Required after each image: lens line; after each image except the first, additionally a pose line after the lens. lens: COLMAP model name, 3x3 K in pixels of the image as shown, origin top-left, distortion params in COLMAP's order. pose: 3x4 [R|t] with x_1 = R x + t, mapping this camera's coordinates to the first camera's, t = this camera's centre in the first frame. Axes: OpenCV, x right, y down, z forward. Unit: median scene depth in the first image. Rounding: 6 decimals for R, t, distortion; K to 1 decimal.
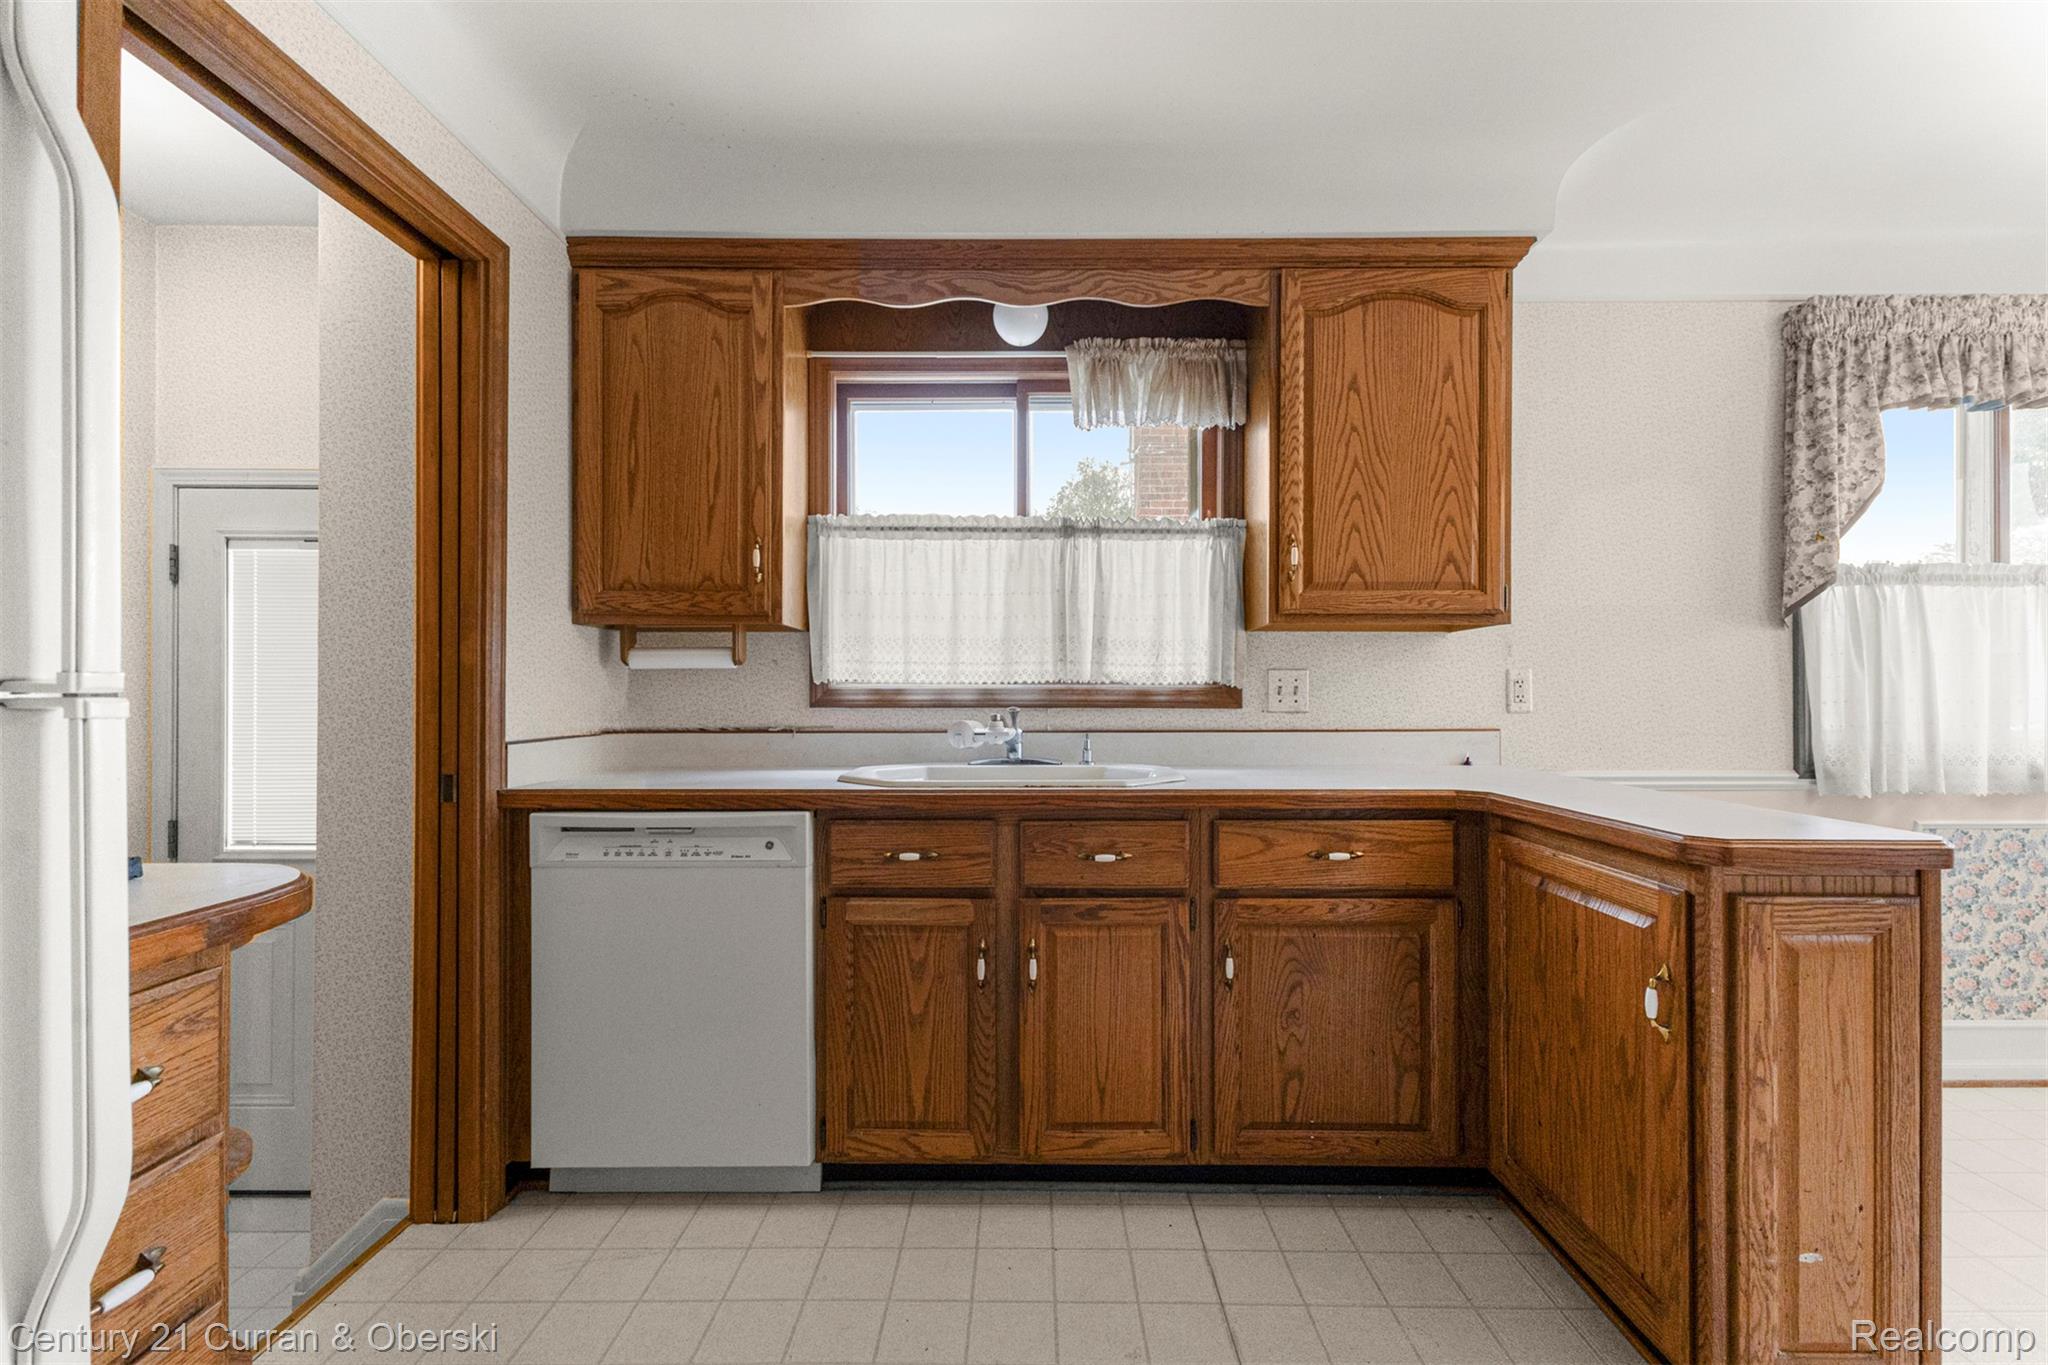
lens RADIAL K [[888.4, 0, 1034.1], [0, 888.4, 691.4], [0, 0, 1]] dist [0.009681, -0.001150]
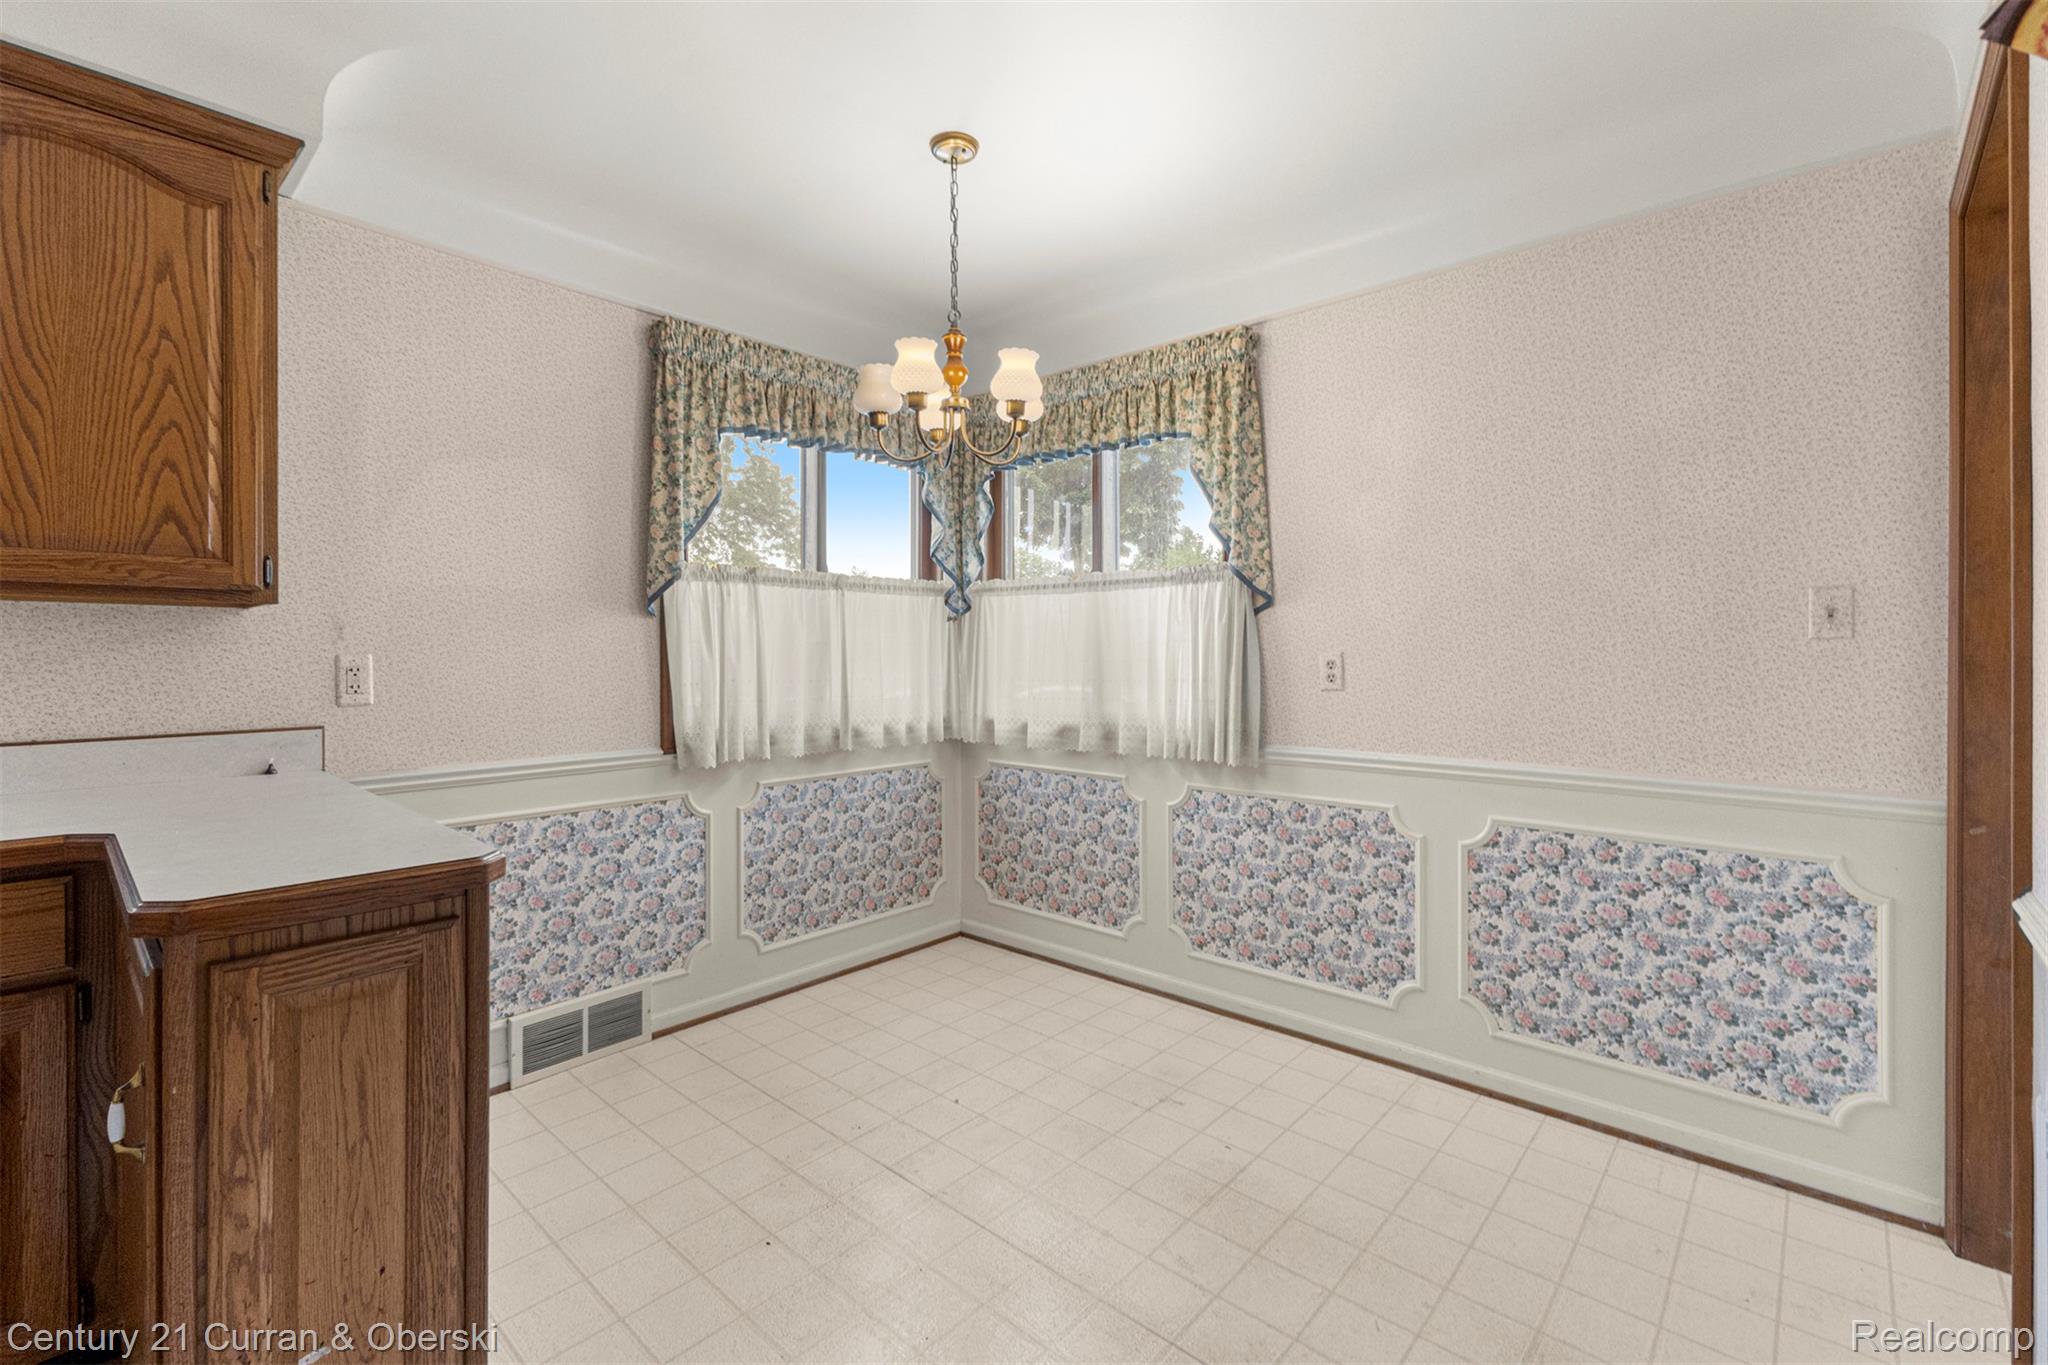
lens RADIAL K [[884.0, 0, 1029.6], [0, 884.0, 653.0], [0, 0, 1]] dist [0.008189, -0.000591]
pose [[0.661776, -0.000422, 0.749702, 0.380671], [-0.002478, 0.999993, 0.002750, -0.034726], [-0.749698, -0.003677, 0.661770, -0.057040]]
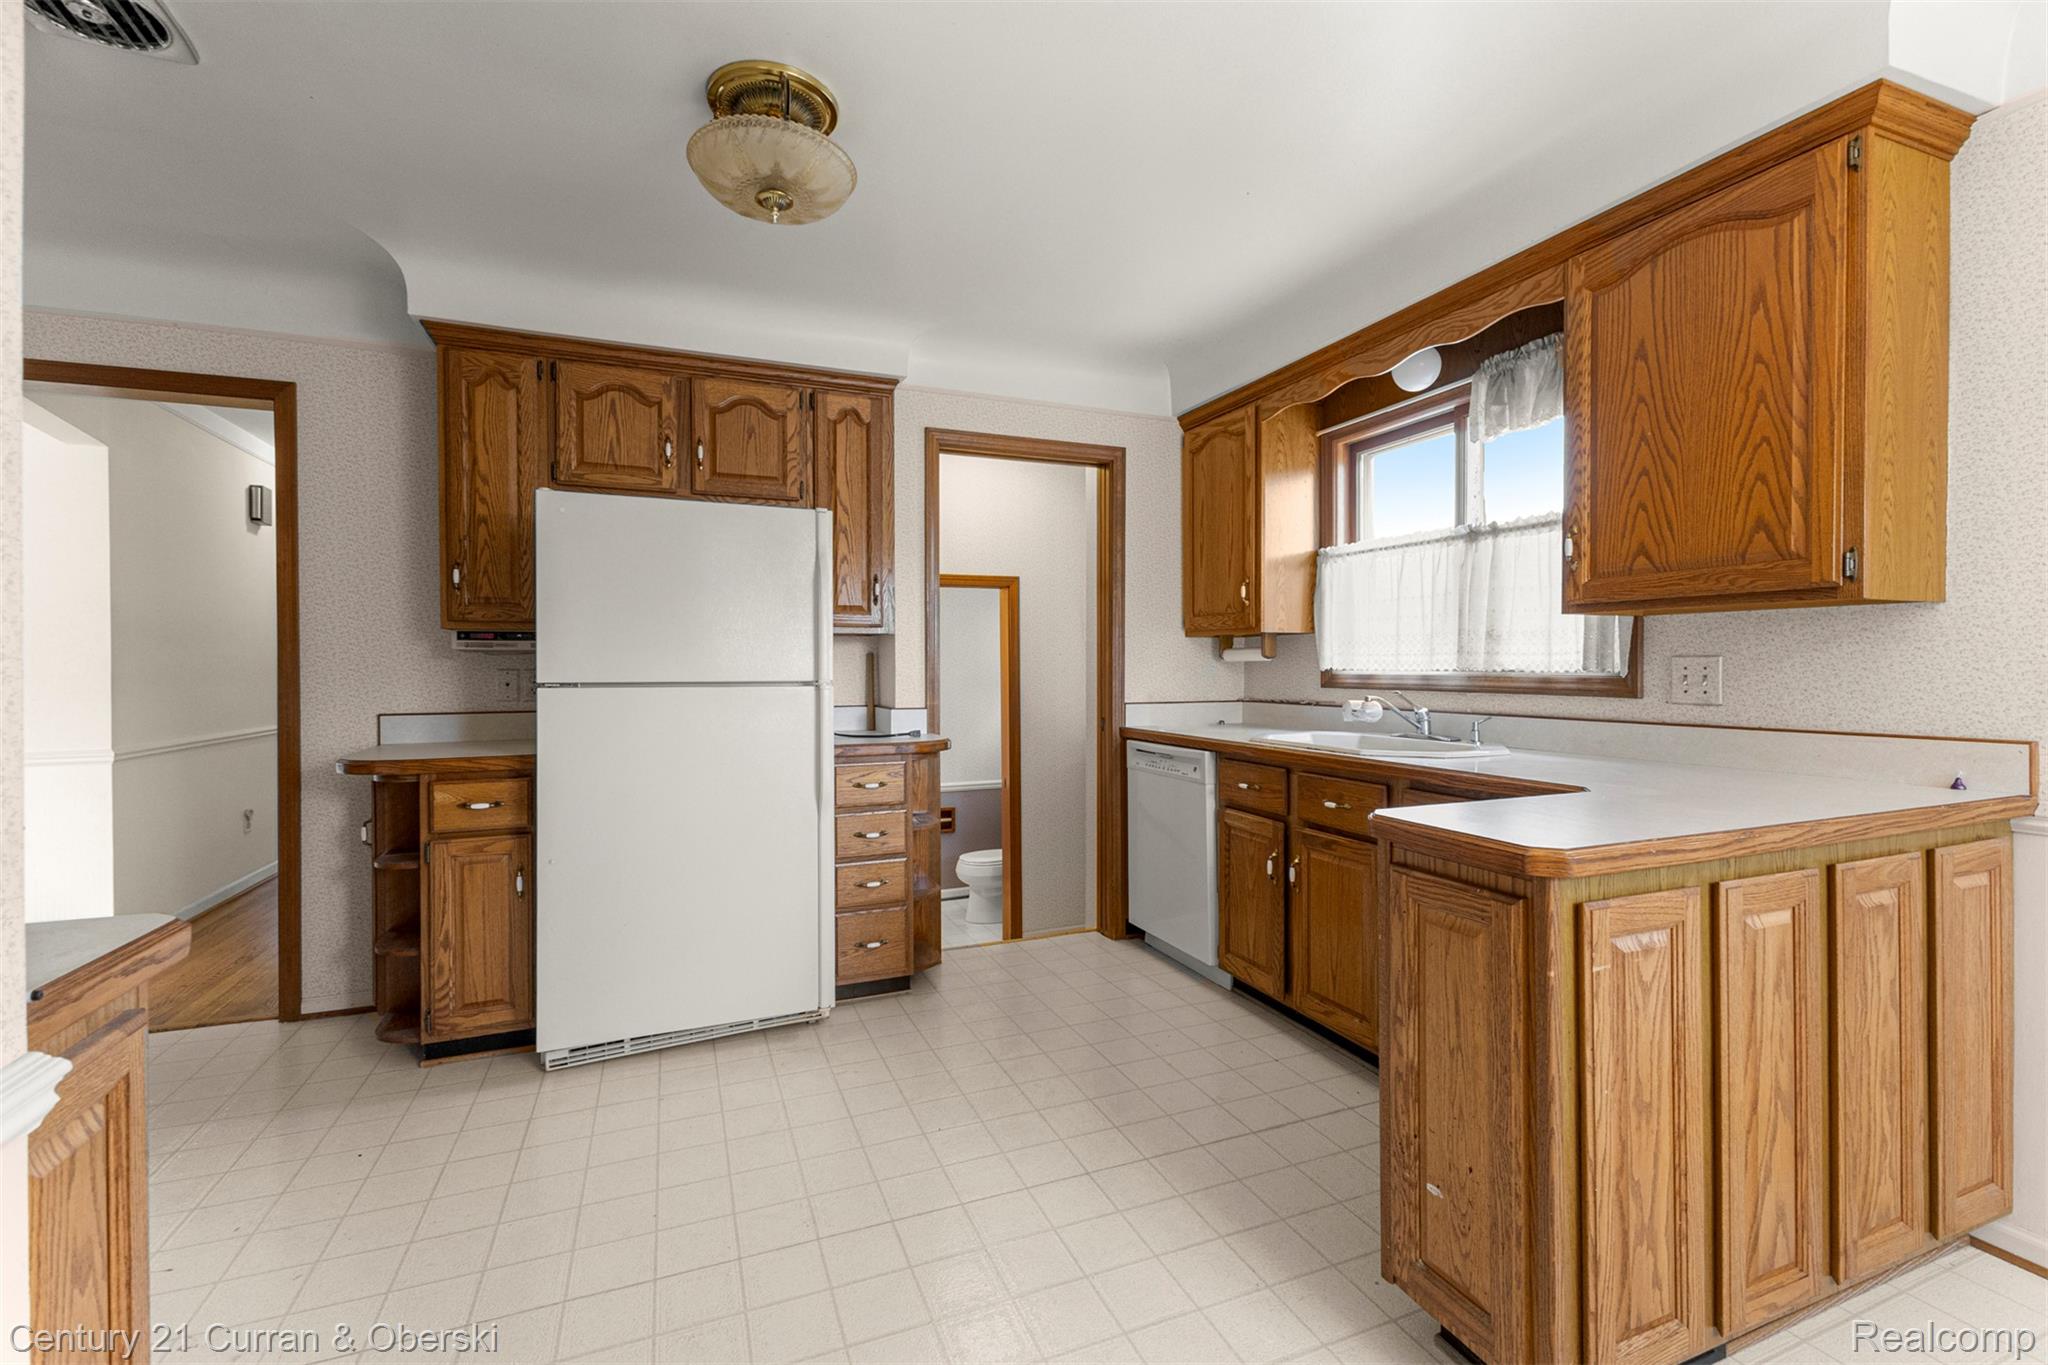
lens RADIAL K [[879.1, 0, 1025.1], [0, 879.1, 674.3], [0, 0, 1]] dist [0.002608, -0.000144]
pose [[0.382761, 0.007072, -0.923821, 0.956465], [0.006724, 0.999923, 0.010440, -0.023200], [0.923823, -0.010207, 0.382683, 0.054146]]
